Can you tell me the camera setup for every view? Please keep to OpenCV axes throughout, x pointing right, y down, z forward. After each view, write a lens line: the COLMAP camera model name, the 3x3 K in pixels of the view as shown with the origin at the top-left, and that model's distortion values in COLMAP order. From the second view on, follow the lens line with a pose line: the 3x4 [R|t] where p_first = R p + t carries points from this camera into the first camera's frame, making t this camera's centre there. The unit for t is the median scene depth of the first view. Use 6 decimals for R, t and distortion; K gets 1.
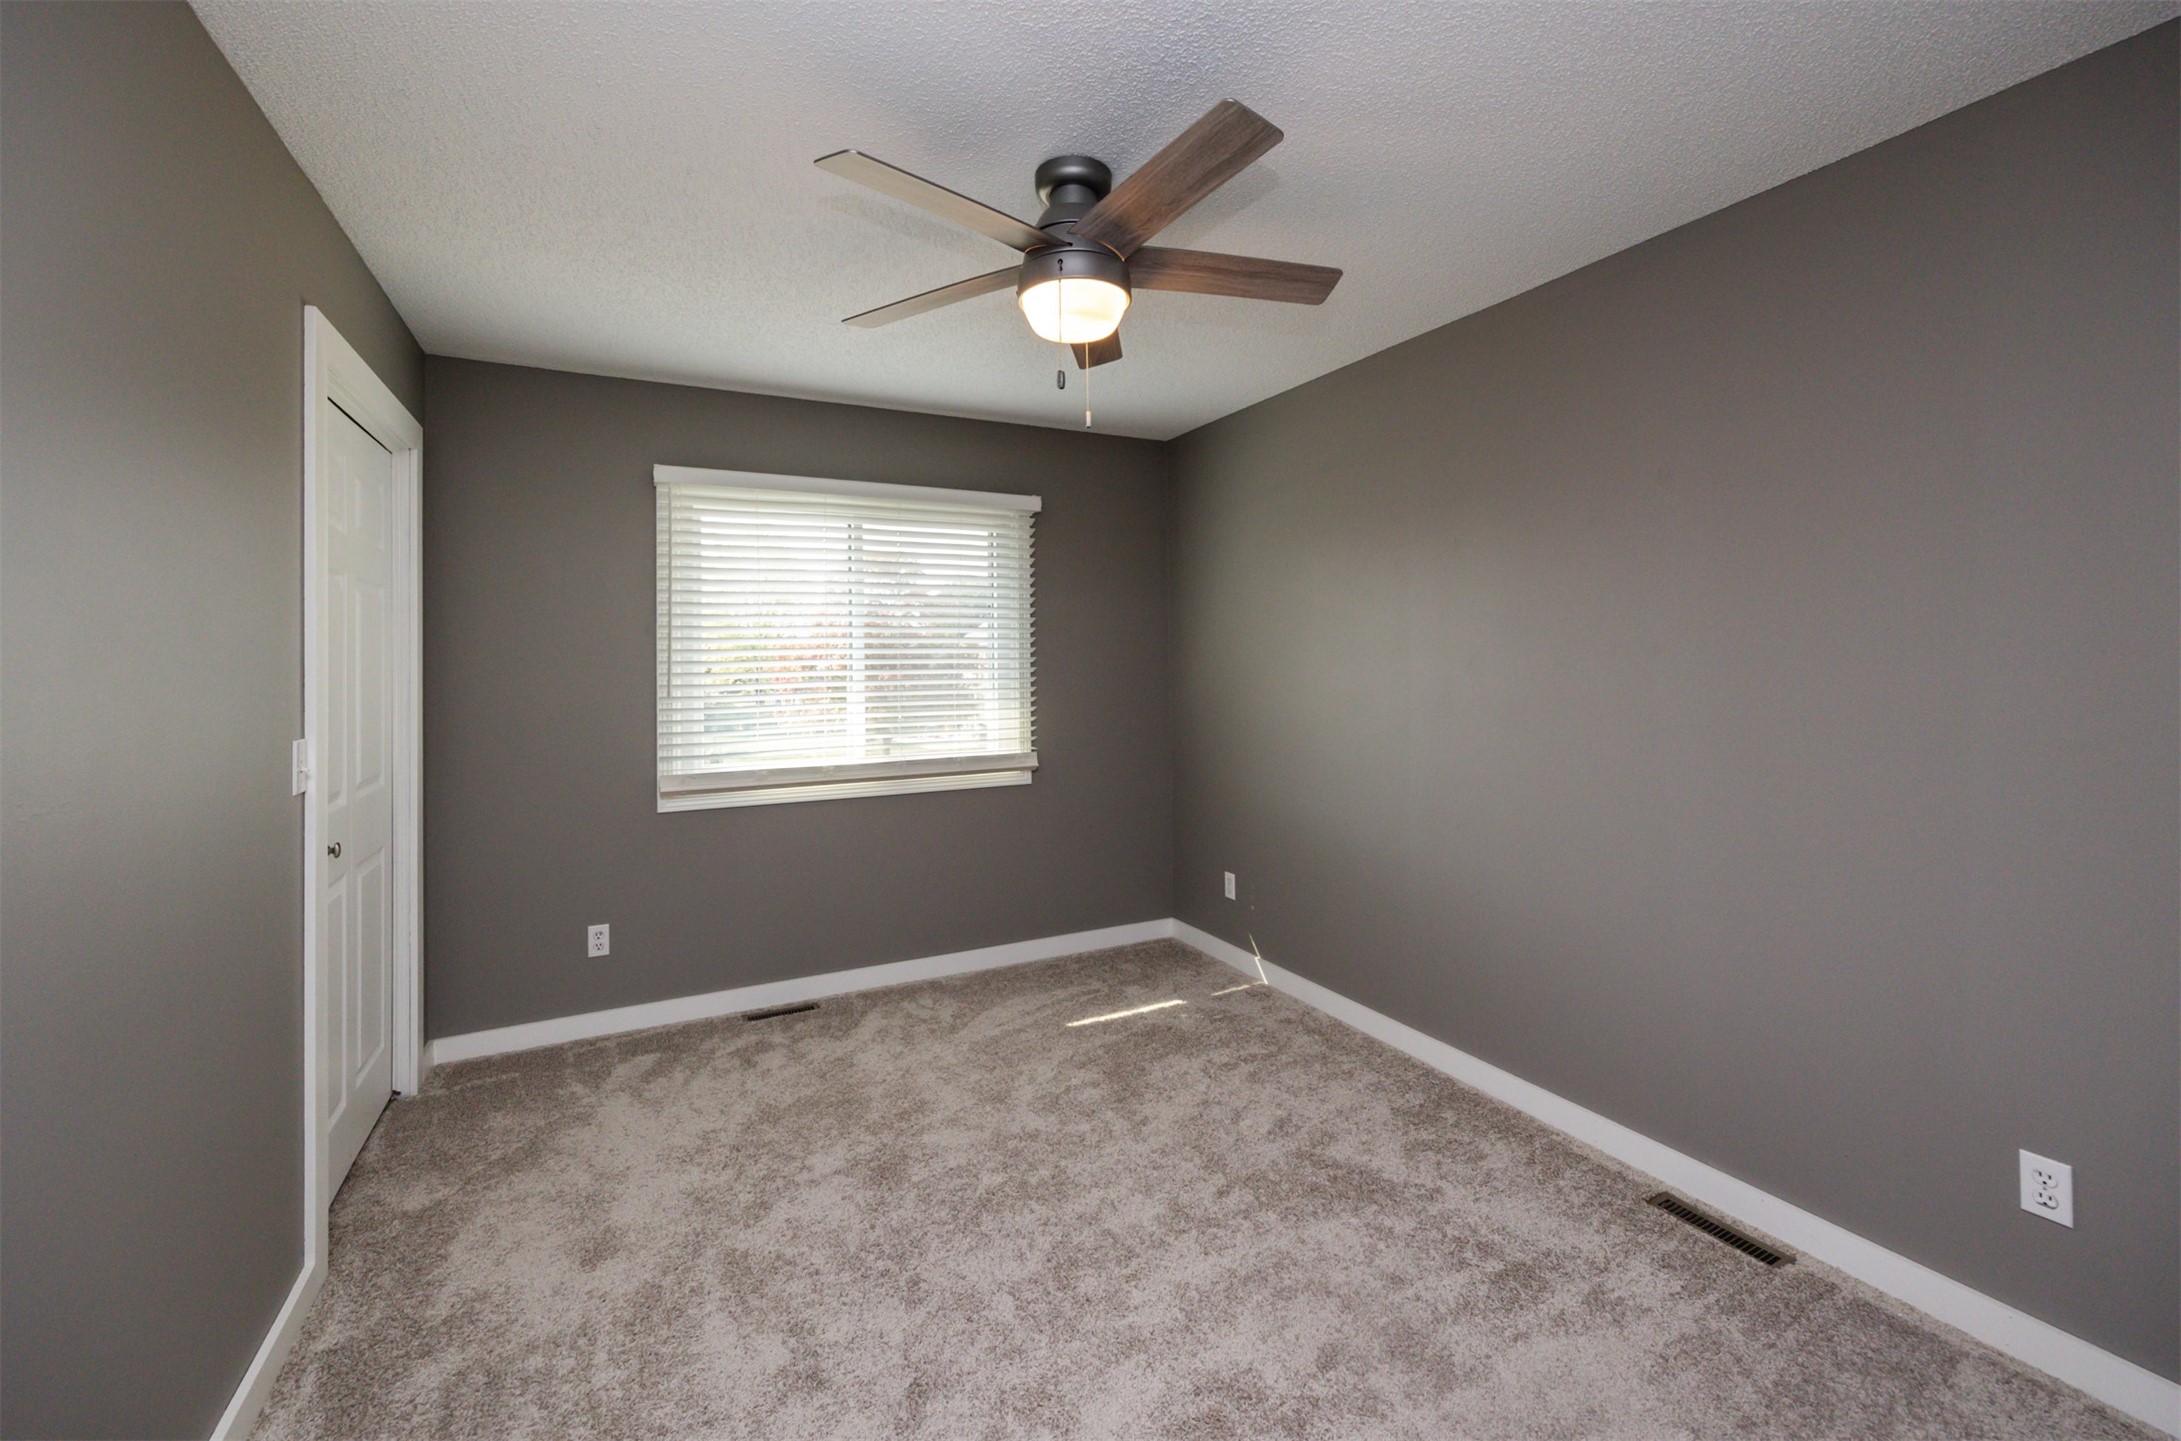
lens RADIAL K [[906.6, 0, 1090.9], [0, 906.6, 649.9], [0, 0, 1]] dist [-0.001623, -0.000141]
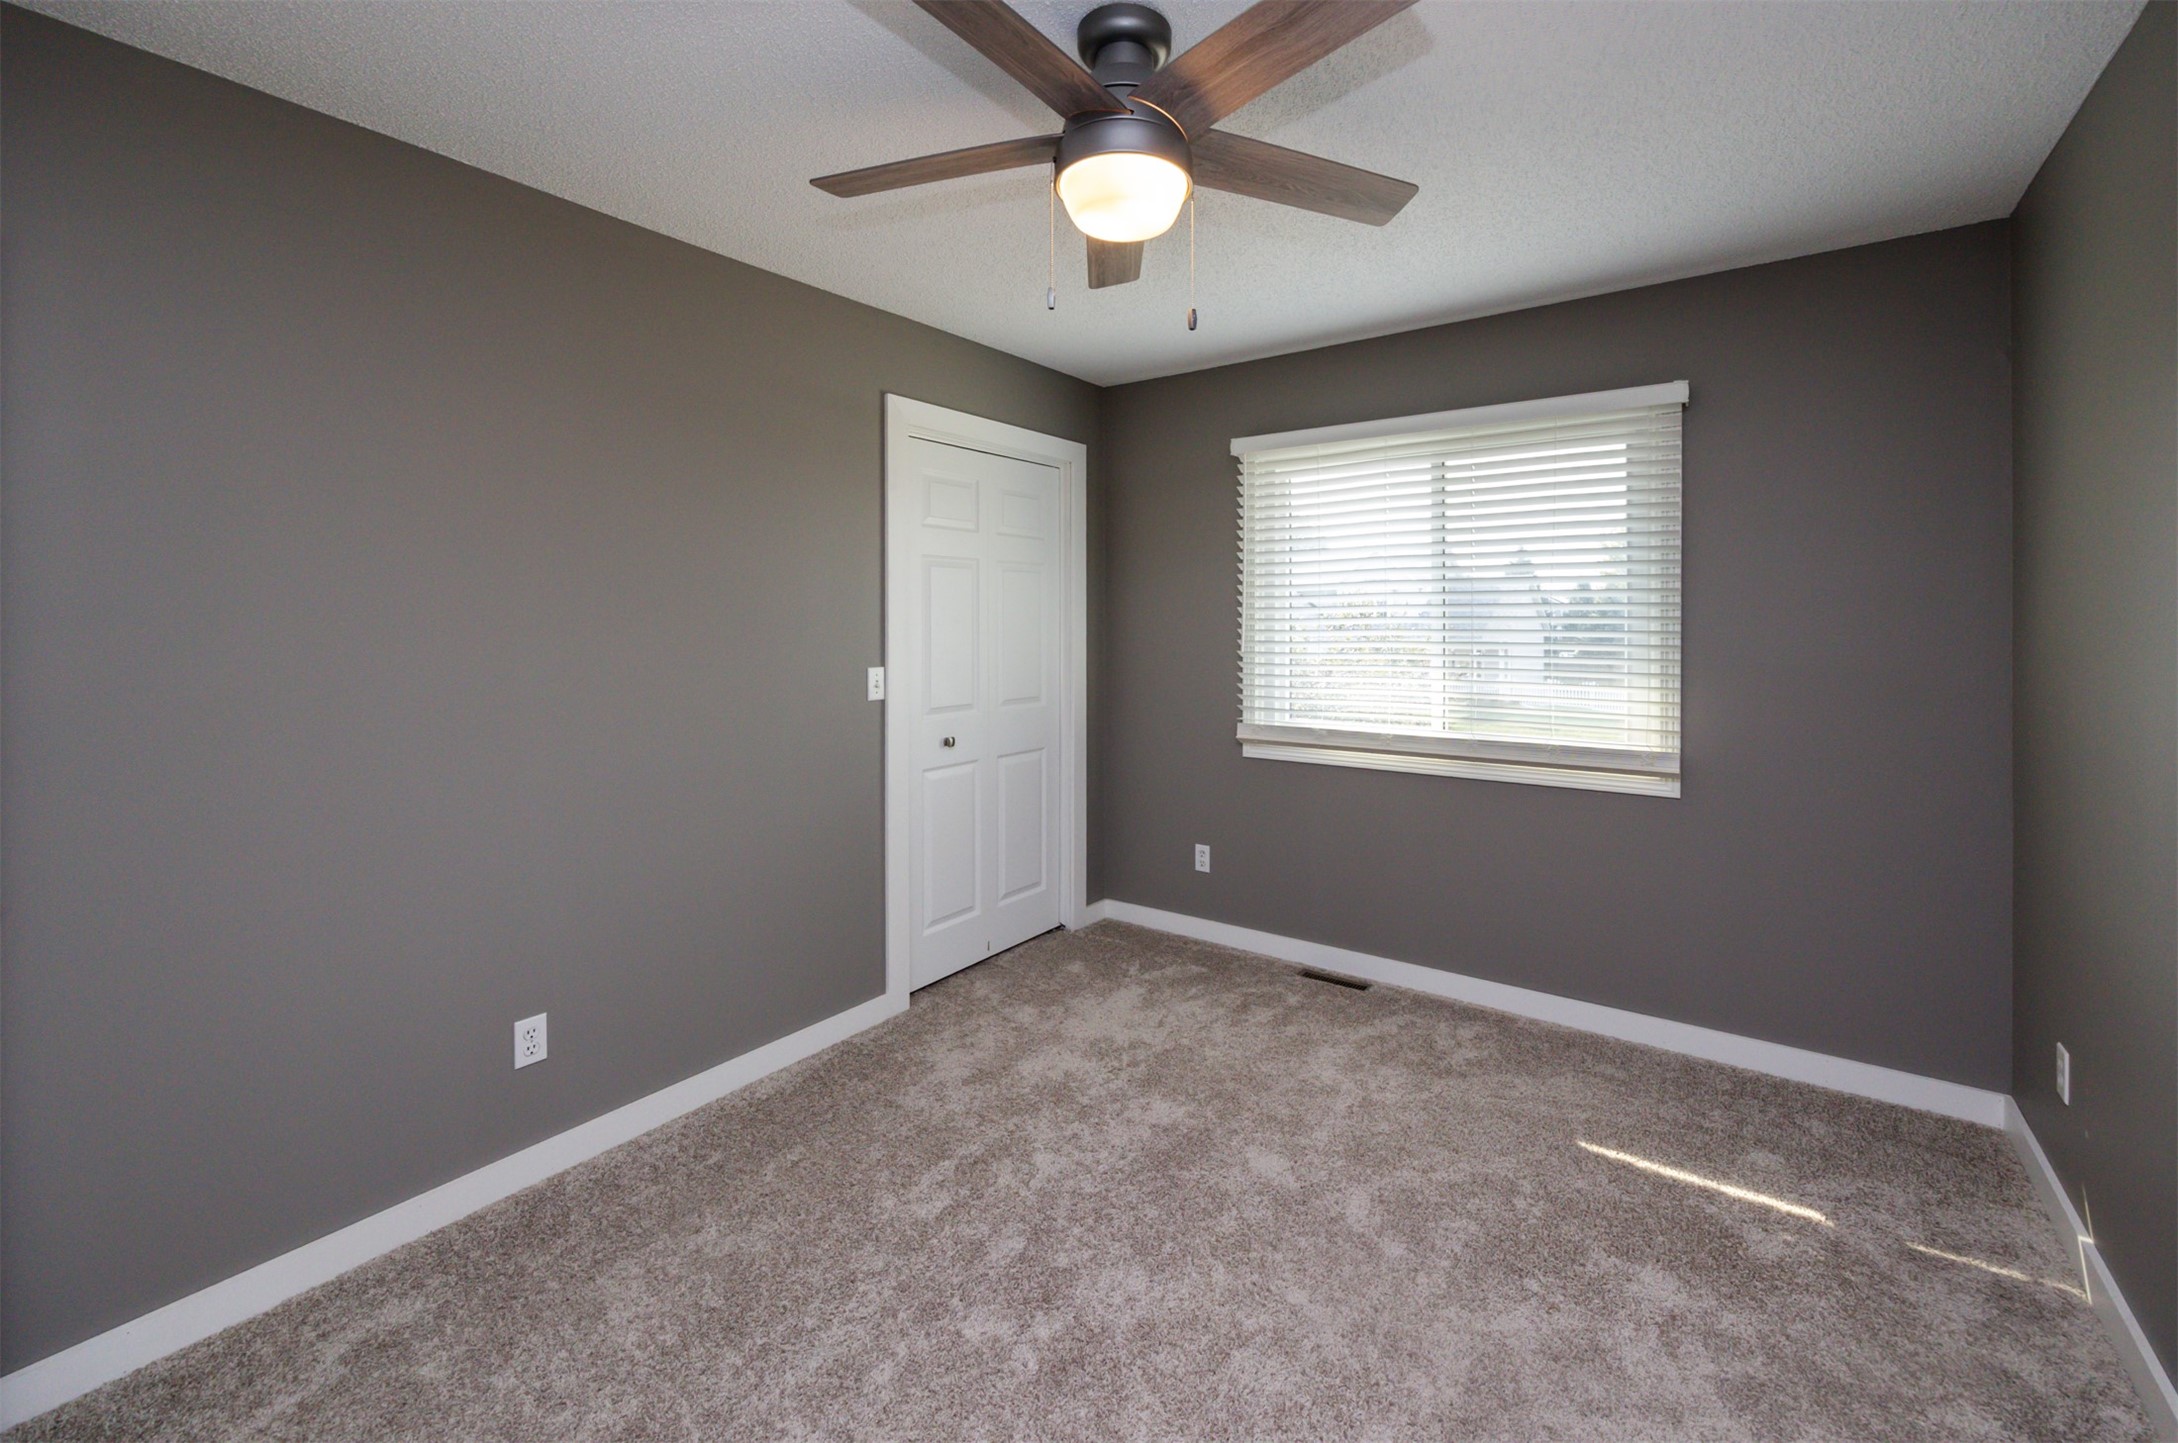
lens RADIAL K [[895.6, 0, 1091.5], [0, 895.6, 625.9], [0, 0, 1]] dist [0.001681, 0.000346]
pose [[0.456089, 0.015563, -0.889798, 0.399786], [0.008026, 0.999734, 0.021600, -0.003362], [0.889898, -0.016993, 0.455843, 0.344241]]
